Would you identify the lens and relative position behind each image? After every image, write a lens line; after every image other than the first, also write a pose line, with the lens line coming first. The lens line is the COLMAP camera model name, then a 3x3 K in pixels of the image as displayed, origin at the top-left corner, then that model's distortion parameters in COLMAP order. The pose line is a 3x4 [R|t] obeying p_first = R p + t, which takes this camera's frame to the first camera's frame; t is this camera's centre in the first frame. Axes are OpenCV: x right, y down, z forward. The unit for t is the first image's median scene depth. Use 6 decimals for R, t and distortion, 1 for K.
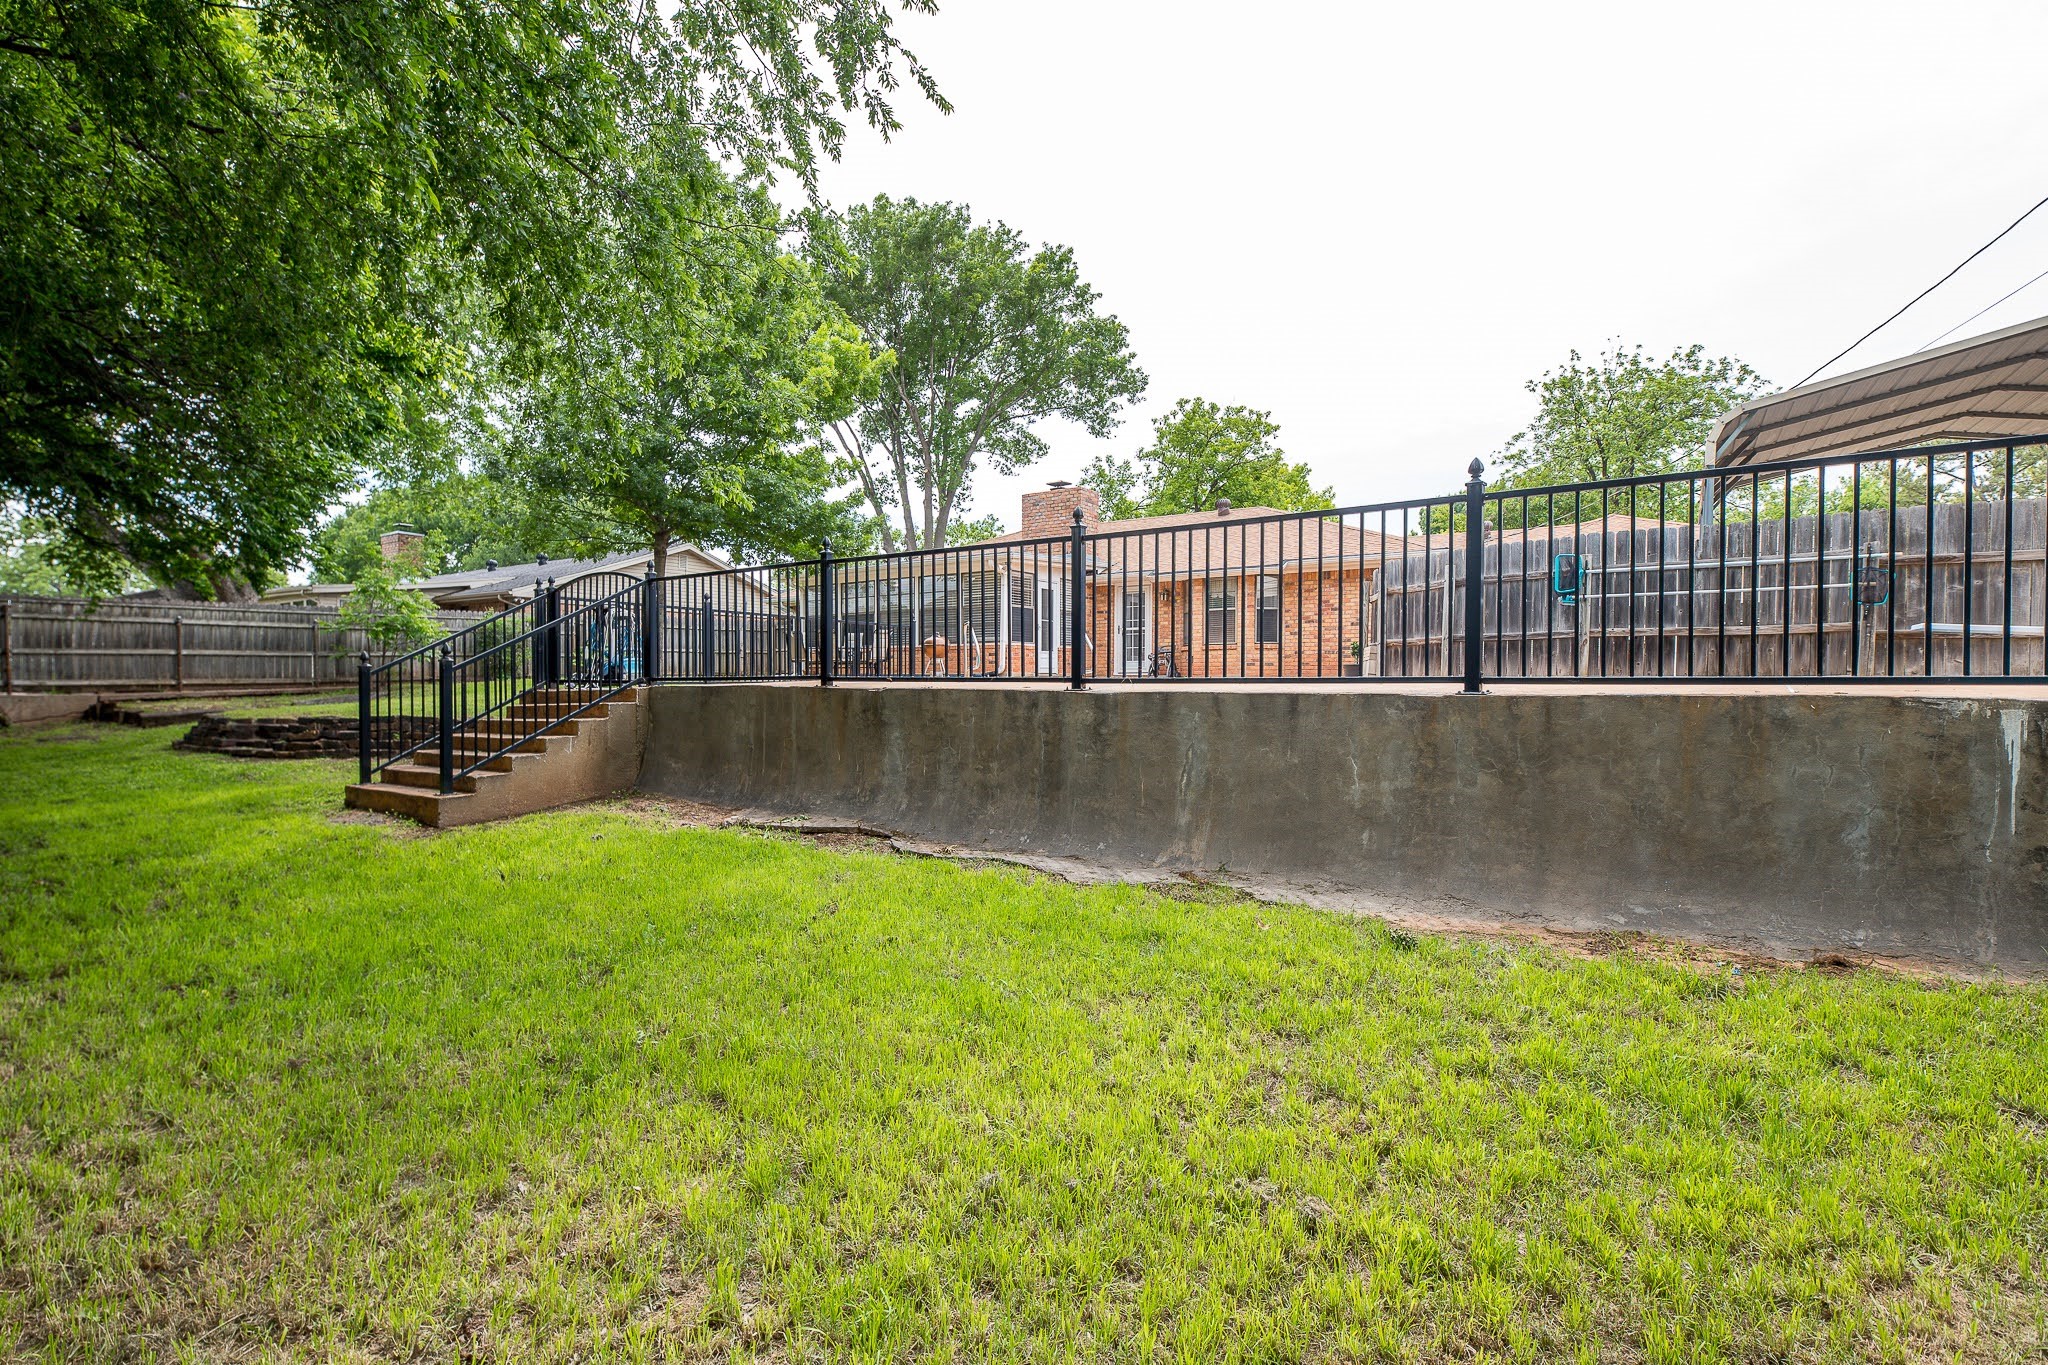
lens RADIAL K [[993.8, 0, 1021.5], [0, 993.8, 701.9], [0, 0, 1]] dist [0.003266, -0.000134]
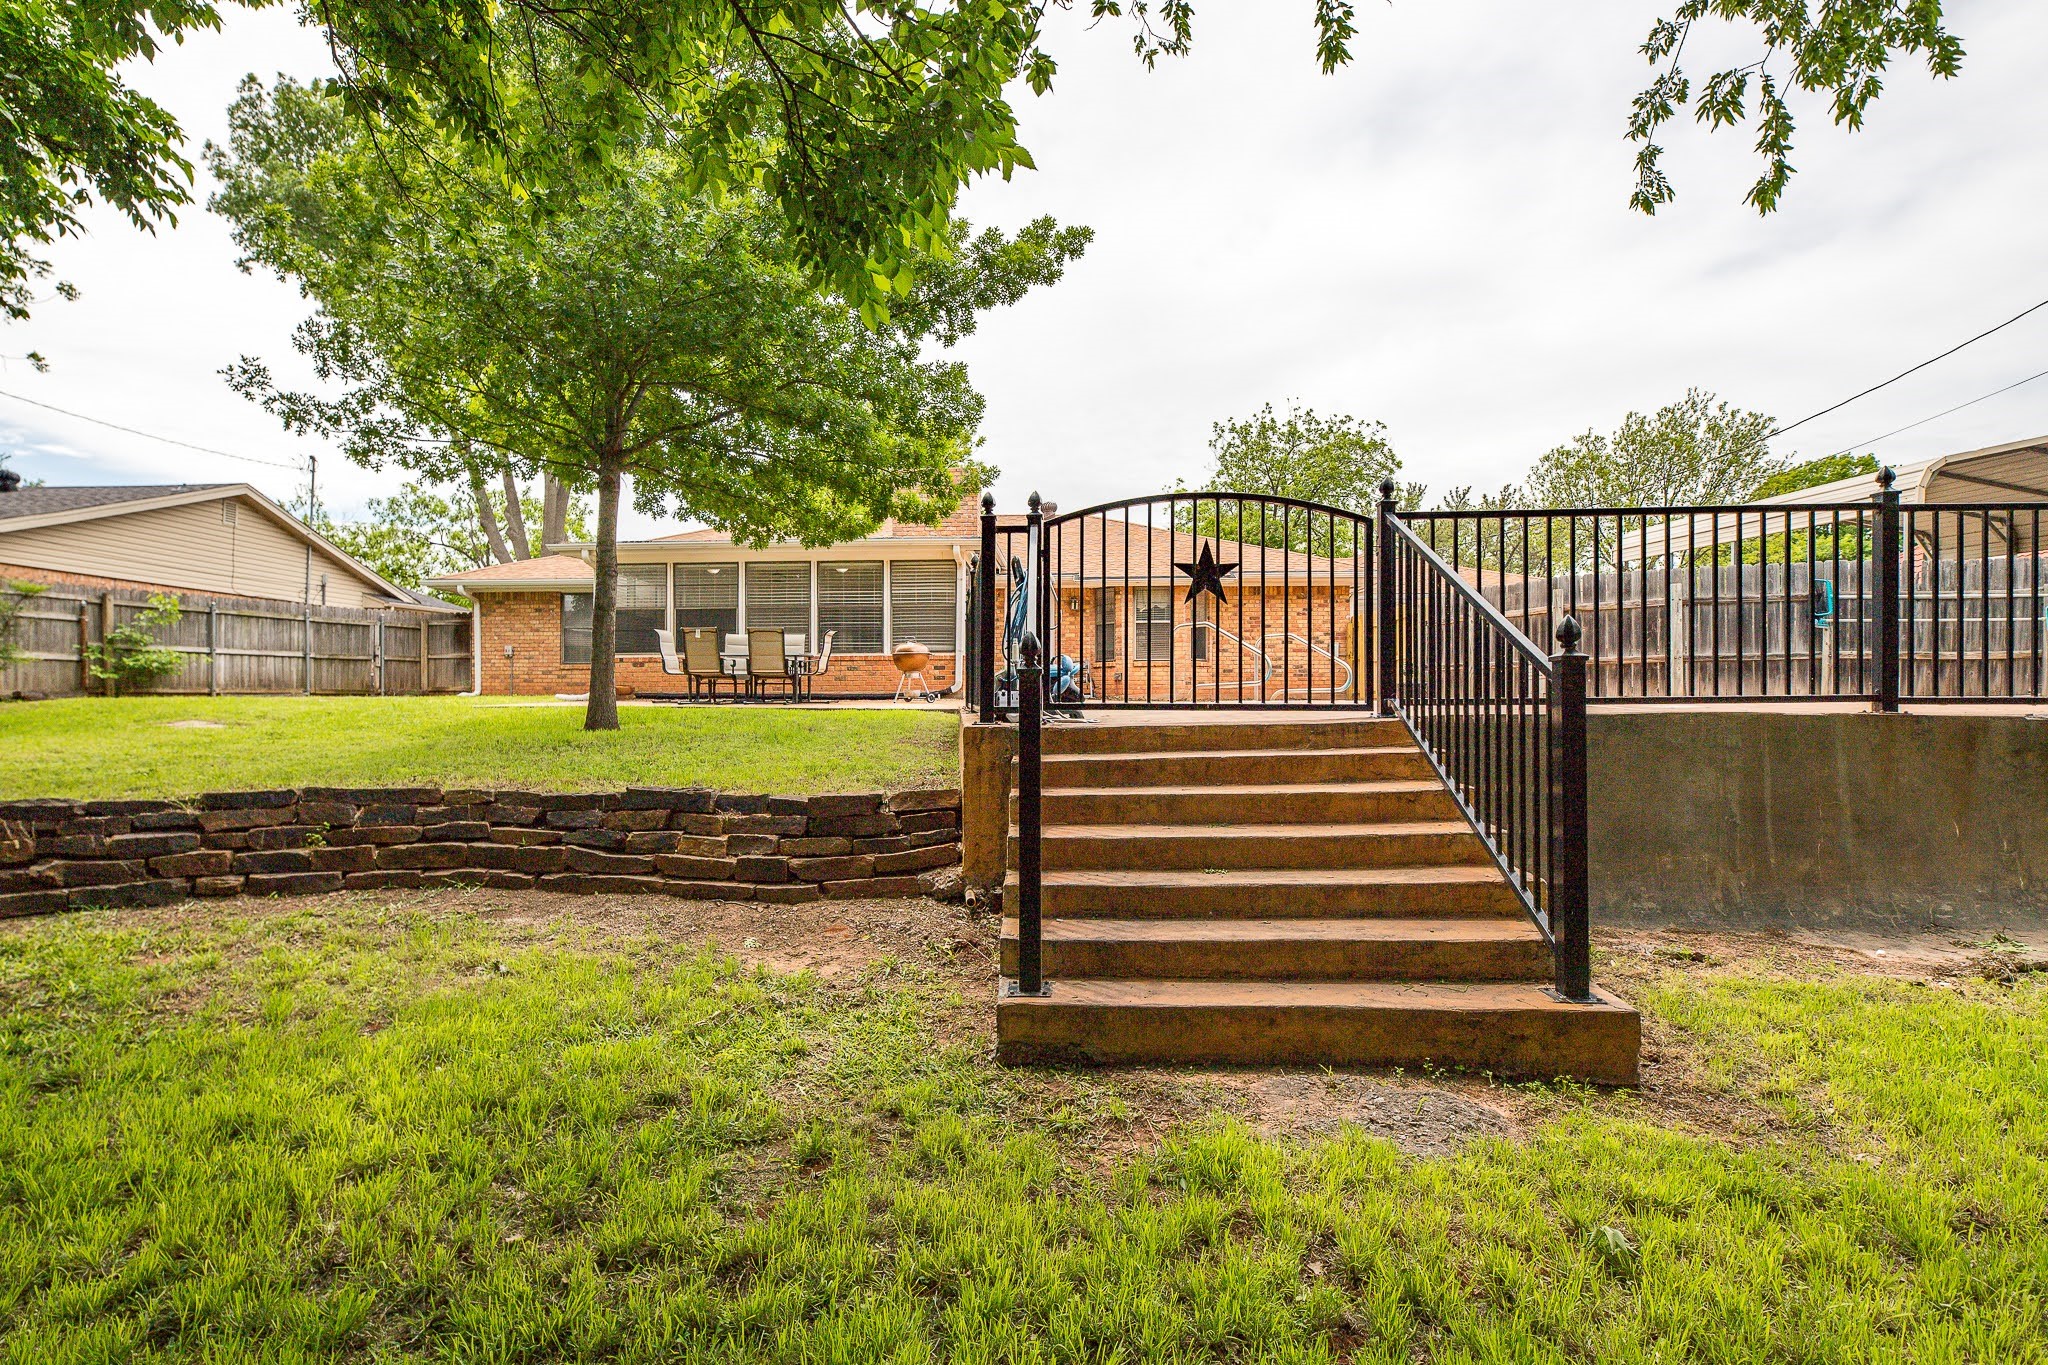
lens RADIAL K [[998.2, 0, 990.7], [0, 998.2, 707.7], [0, 0, 1]] dist [-0.000062, -0.000422]
pose [[0.855964, -0.004821, 0.517012, -0.389099], [0.011714, 0.999881, -0.010071, -0.006845], [-0.516902, 0.014676, 0.855919, 0.292603]]
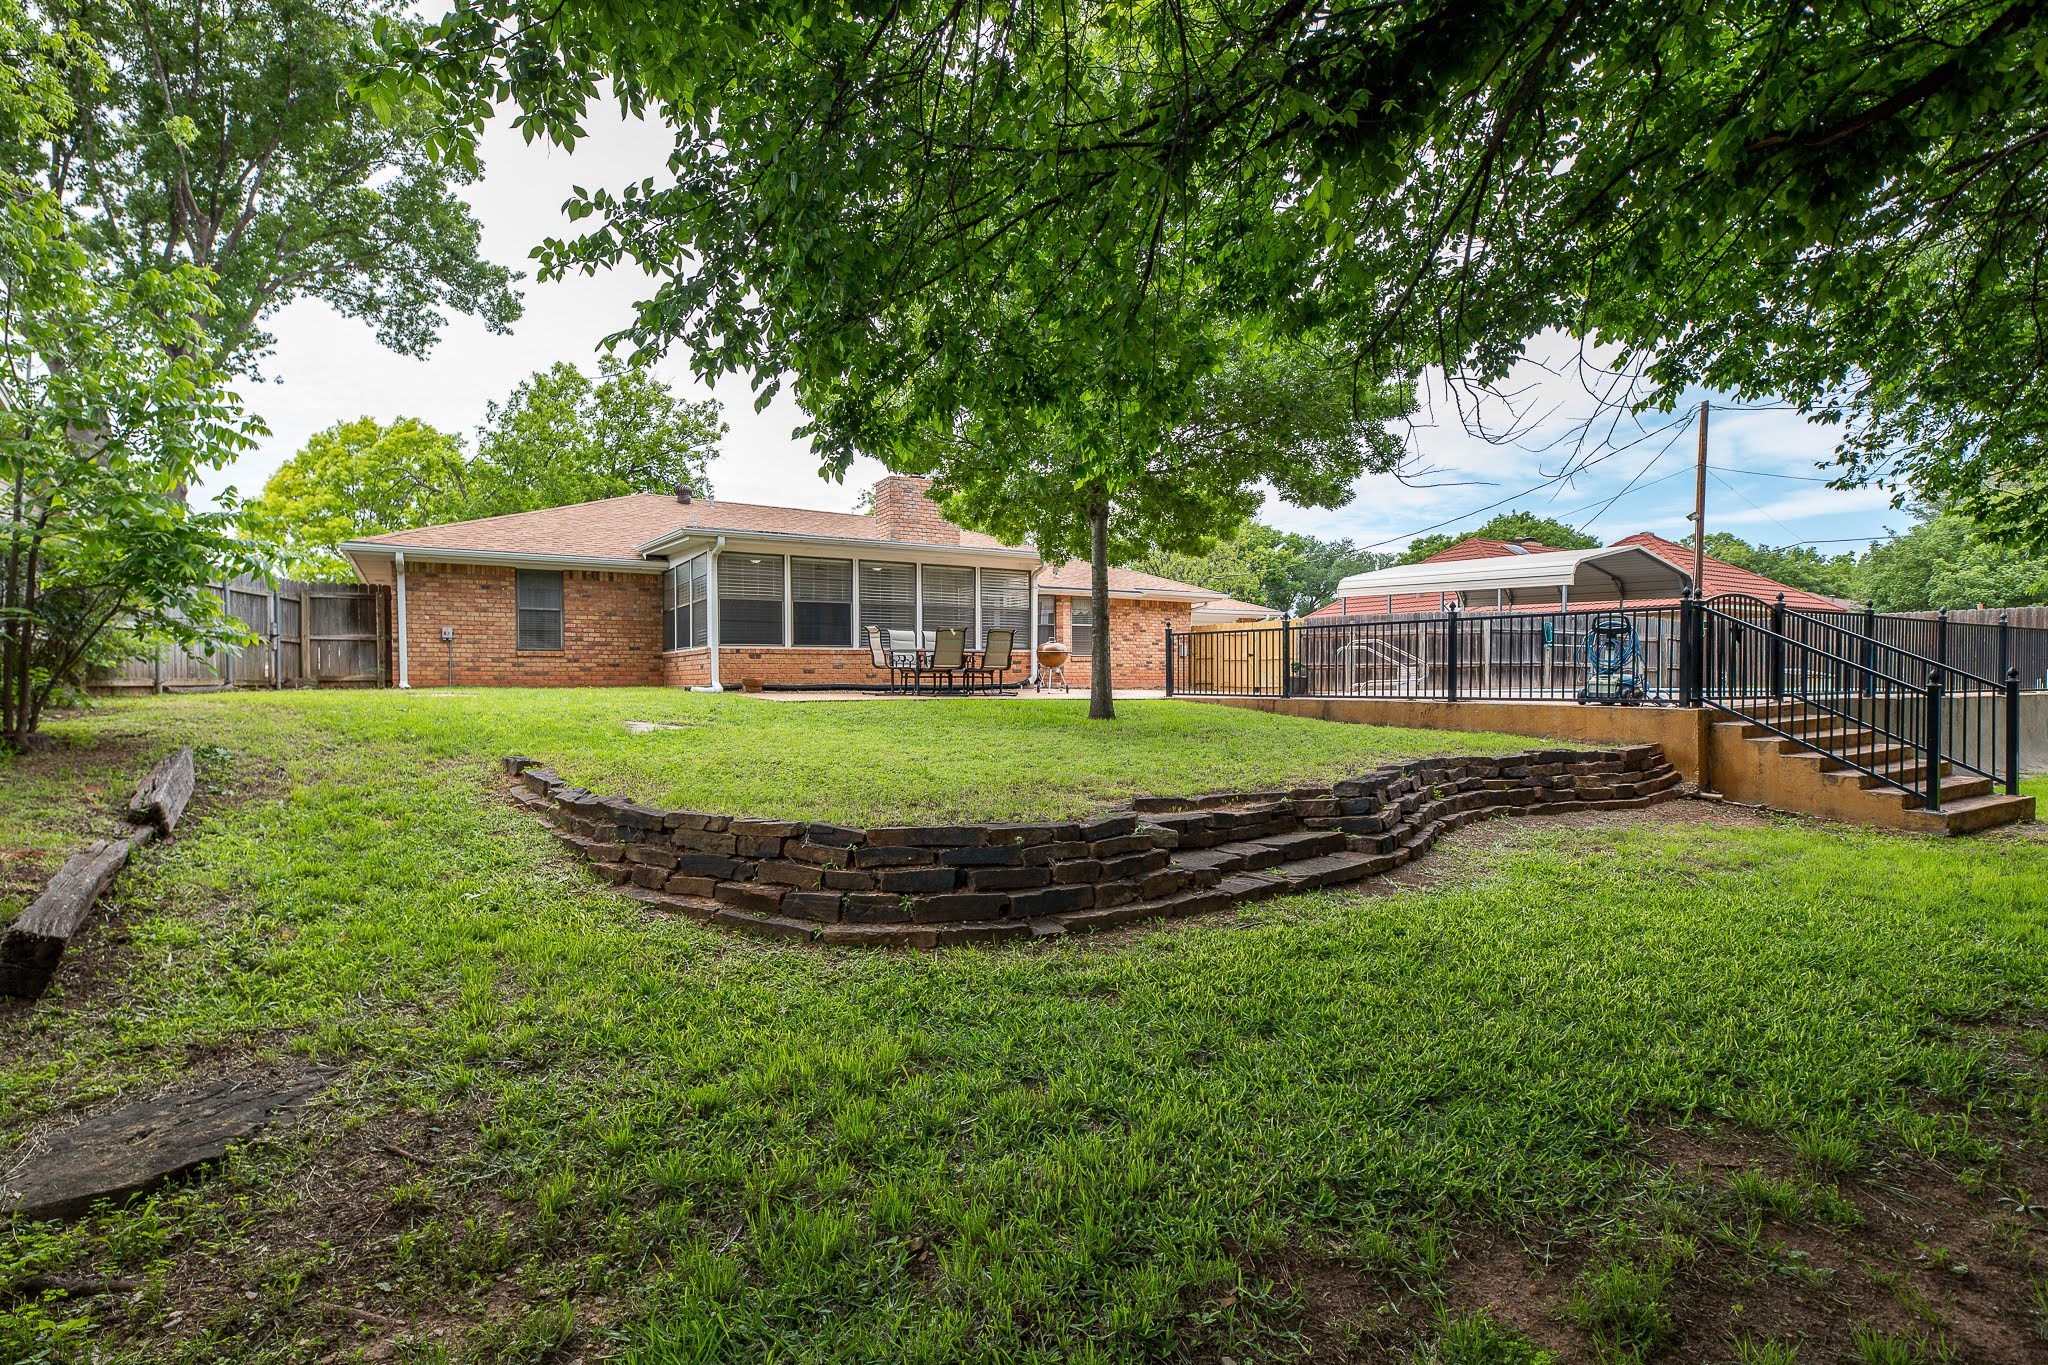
lens RADIAL K [[1041.9, 0, 948.9], [0, 1041.9, 715.3], [0, 0, 1]] dist [-0.000702, -0.000596]
pose [[0.407982, -0.027103, 0.912588, -0.894302], [0.021187, 0.999571, 0.020215, -0.019520], [-0.912744, 0.011087, 0.408381, 0.646507]]
